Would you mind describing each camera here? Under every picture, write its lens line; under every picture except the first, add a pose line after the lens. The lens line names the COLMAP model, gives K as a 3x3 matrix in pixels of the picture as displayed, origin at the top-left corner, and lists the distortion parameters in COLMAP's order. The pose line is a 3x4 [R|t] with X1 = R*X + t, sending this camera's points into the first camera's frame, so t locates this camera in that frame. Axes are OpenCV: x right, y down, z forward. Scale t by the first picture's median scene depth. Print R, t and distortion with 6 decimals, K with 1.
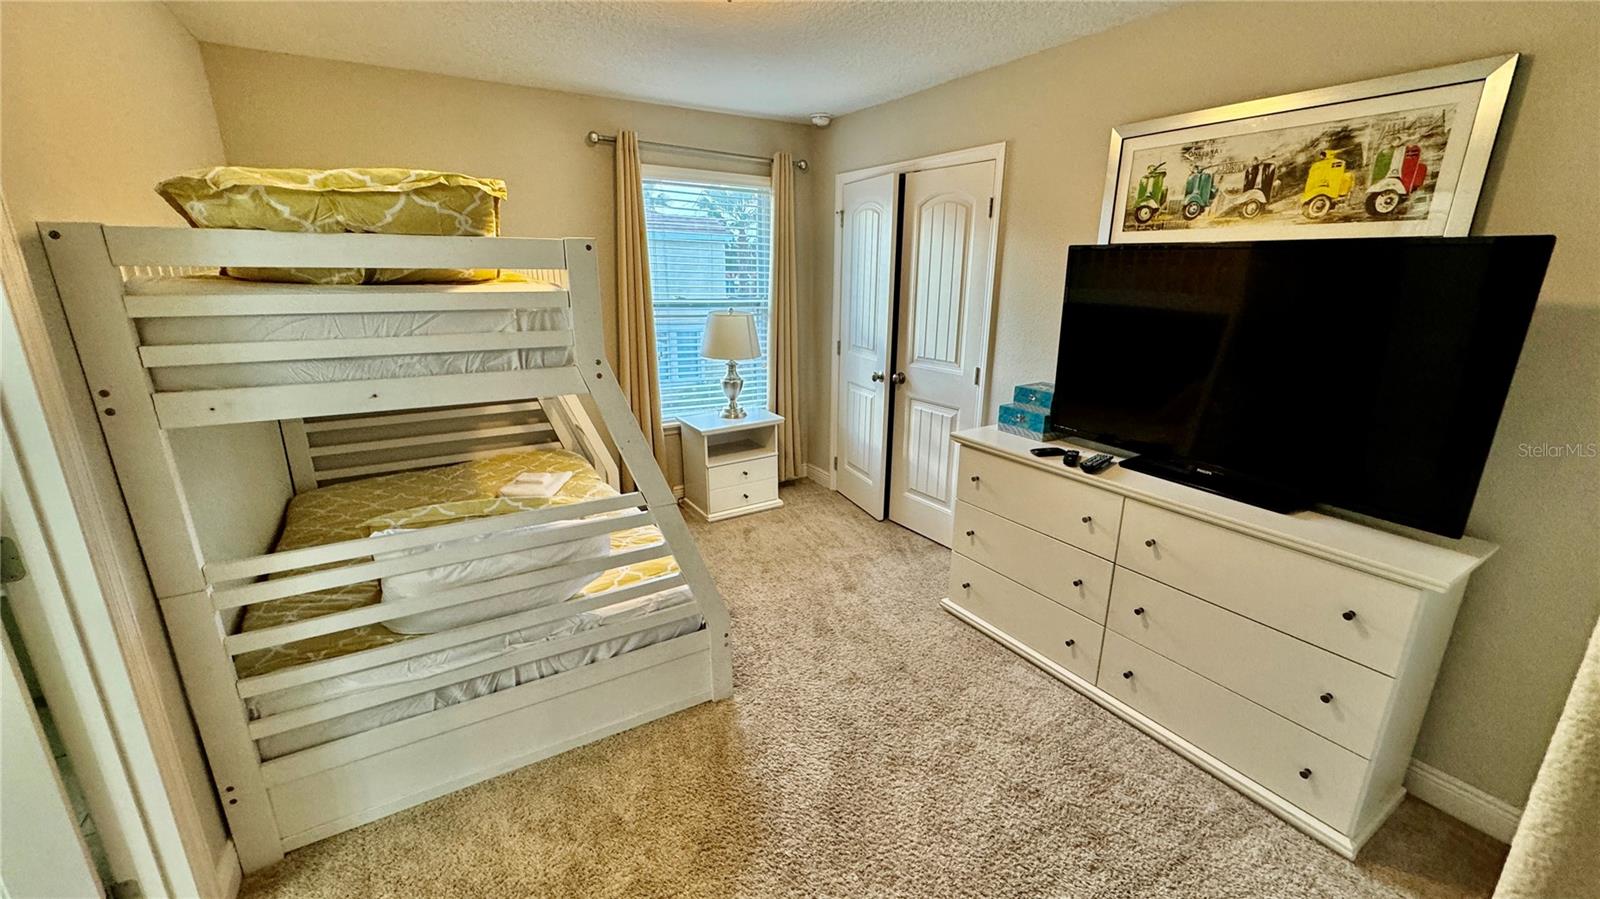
lens RADIAL K [[639.7, 0, 800.8], [0, 639.7, 445.0], [0, 0, 1]] dist [-0.002621, -0.000156]
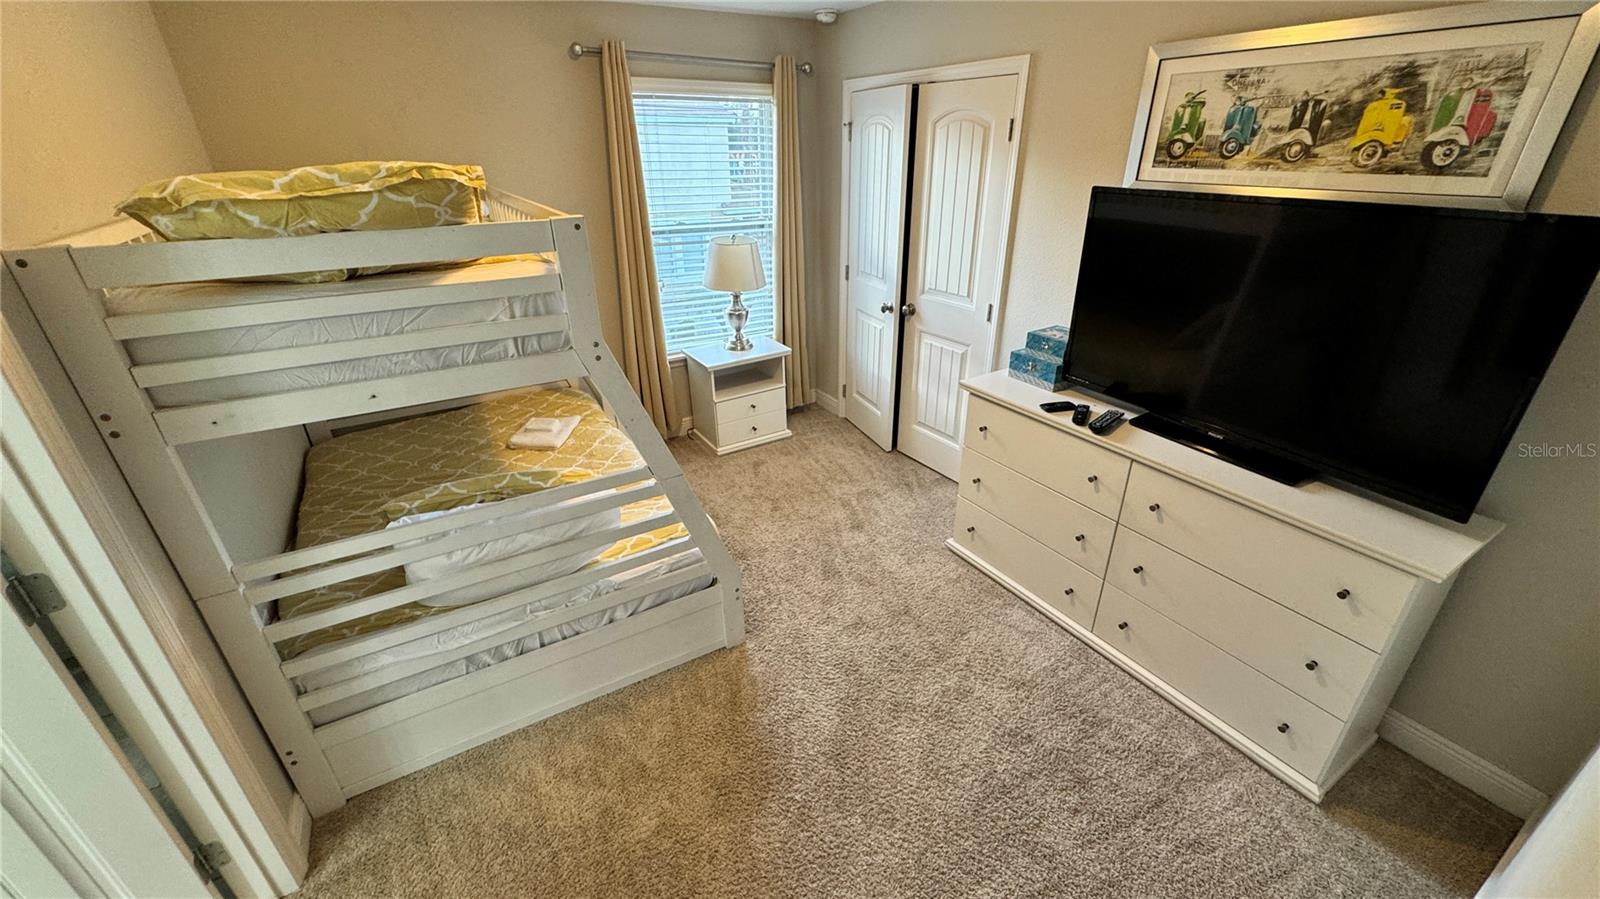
lens RADIAL K [[639.7, 0, 800.8], [0, 639.7, 445.0], [0, 0, 1]] dist [-0.002621, -0.000156]
pose [[0.999758, -0.011185, -0.018958, 0.011264], [0.014253, 0.985285, 0.170322, -0.130730], [0.016774, -0.170551, 0.985206, 0.017119]]
